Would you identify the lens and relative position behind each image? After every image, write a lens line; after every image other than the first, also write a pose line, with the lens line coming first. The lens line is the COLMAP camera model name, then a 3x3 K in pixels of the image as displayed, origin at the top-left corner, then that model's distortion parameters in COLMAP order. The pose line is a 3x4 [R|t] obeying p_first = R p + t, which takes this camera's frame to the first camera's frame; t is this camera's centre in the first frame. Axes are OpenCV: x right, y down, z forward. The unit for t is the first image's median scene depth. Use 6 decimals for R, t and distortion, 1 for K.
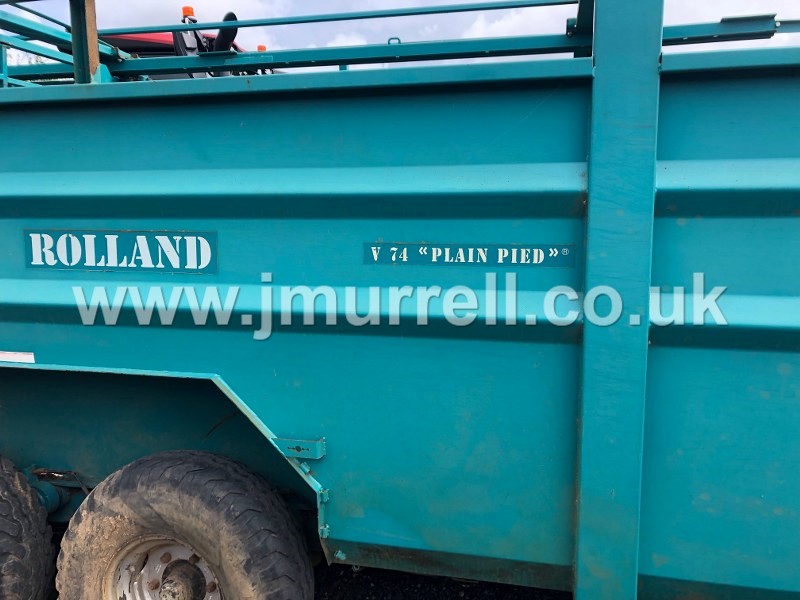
lens RADIAL K [[708.0, 0, 400.0], [0, 708.0, 300.0], [0, 0, 1]] dist [0.043871, -0.002078]
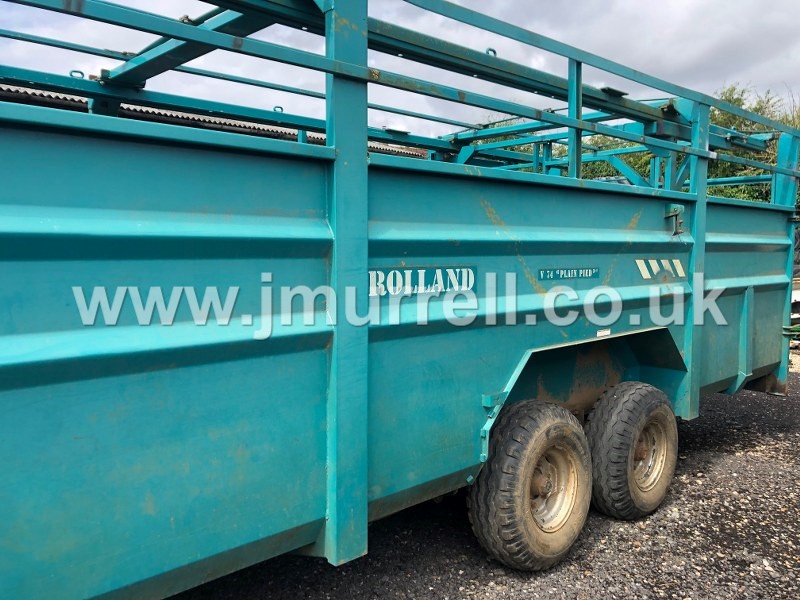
lens RADIAL K [[657.0, 0, 400.0], [0, 657.0, 300.0], [0, 0, 1]] dist [0.061519, -0.066273]
pose [[0.547040, -0.062842, 0.834744, -1.477281], [0.109973, 0.993931, 0.002756, -0.041192], [-0.829851, 0.090292, 0.550631, 0.341554]]
